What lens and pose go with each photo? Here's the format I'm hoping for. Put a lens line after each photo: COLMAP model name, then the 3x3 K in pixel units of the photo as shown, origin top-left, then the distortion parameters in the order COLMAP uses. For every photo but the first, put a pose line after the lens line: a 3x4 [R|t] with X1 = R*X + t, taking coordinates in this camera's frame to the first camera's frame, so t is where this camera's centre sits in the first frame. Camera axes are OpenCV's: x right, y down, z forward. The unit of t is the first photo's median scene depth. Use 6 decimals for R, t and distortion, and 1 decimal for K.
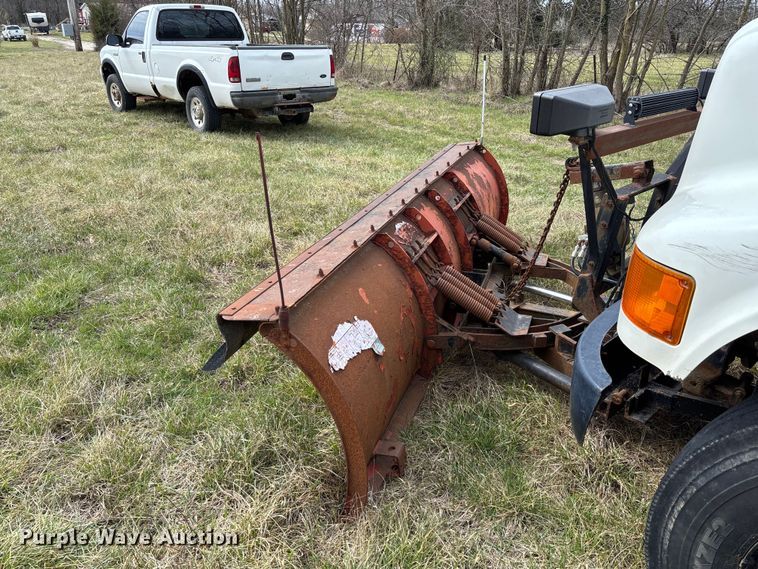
lens RADIAL K [[571.3, 0, 384.6], [0, 571.3, 287.1], [0, 0, 1]] dist [0.054304, -0.064184]
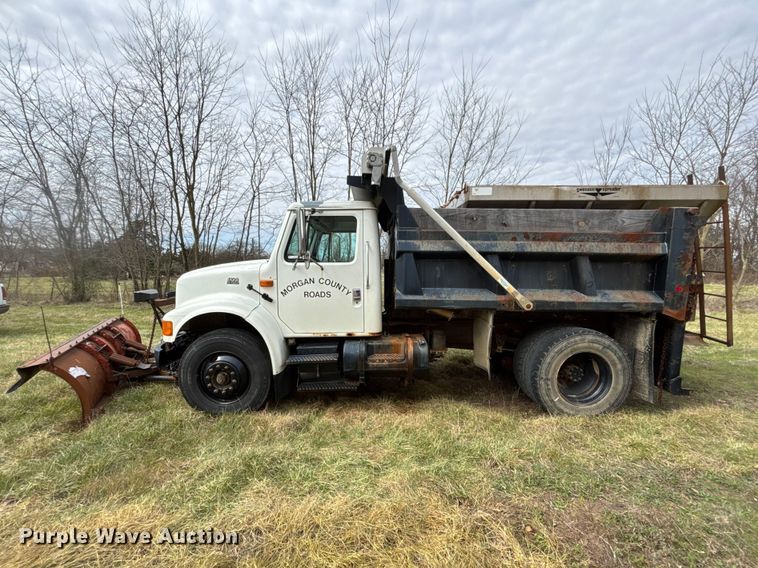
lens RADIAL K [[311.1, 0, 359.6], [0, 311.1, 292.1], [0, 0, 1]] dist [-0.001162, -0.000264]
pose [[0.687863, -0.068661, 0.722586, -0.040972], [0.304559, 0.930944, -0.201465, 0.106522], [-0.658854, 0.358650, 0.661273, -0.269753]]
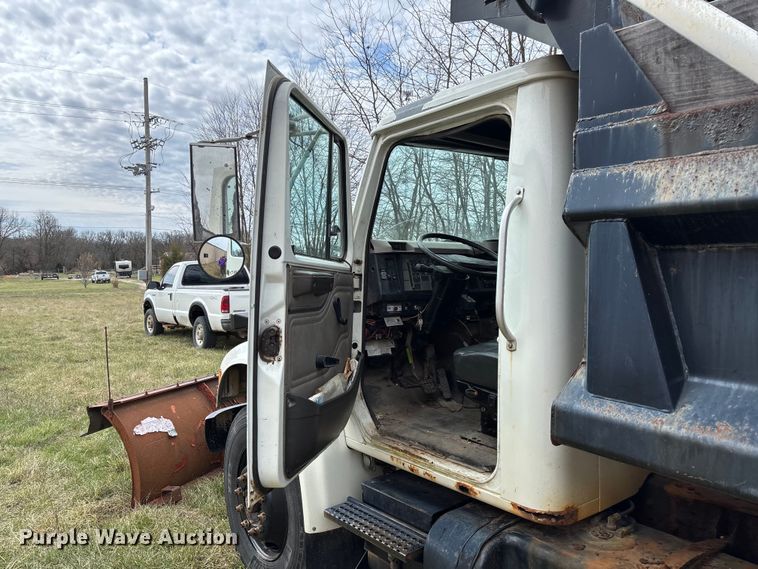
lens RADIAL K [[571.3, 0, 384.6], [0, 571.3, 287.1], [0, 0, 1]] dist [0.054304, -0.064184]
pose [[0.996756, -0.008987, -0.079984, 0.205824], [-0.022091, 0.925039, -0.379230, 0.087645], [0.077396, 0.379766, 0.921839, -0.229095]]
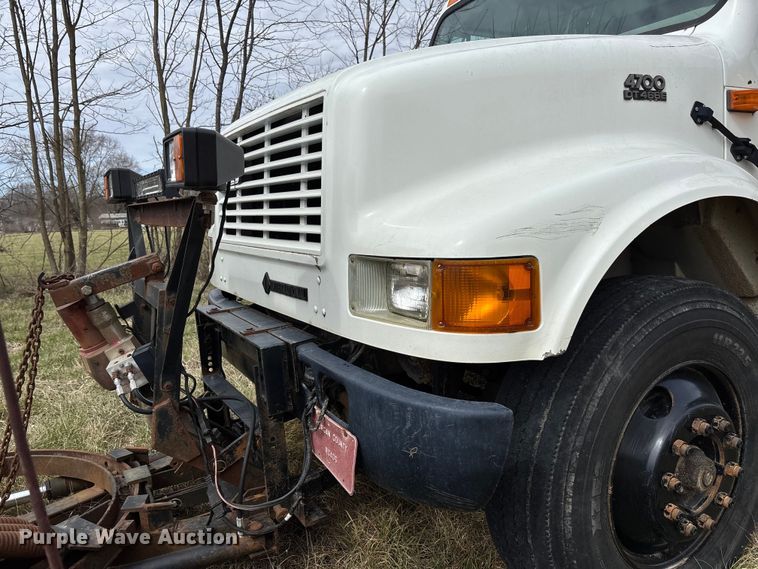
lens RADIAL K [[569.5, 0, 375.9], [0, 569.5, 294.0], [0, 0, 1]] dist [0.060177, -0.064545]
pose [[0.218987, -0.156109, 0.963159, -0.071257], [0.430304, 0.901393, 0.048263, -0.016979], [-0.875719, 0.403882, 0.264567, 0.130918]]
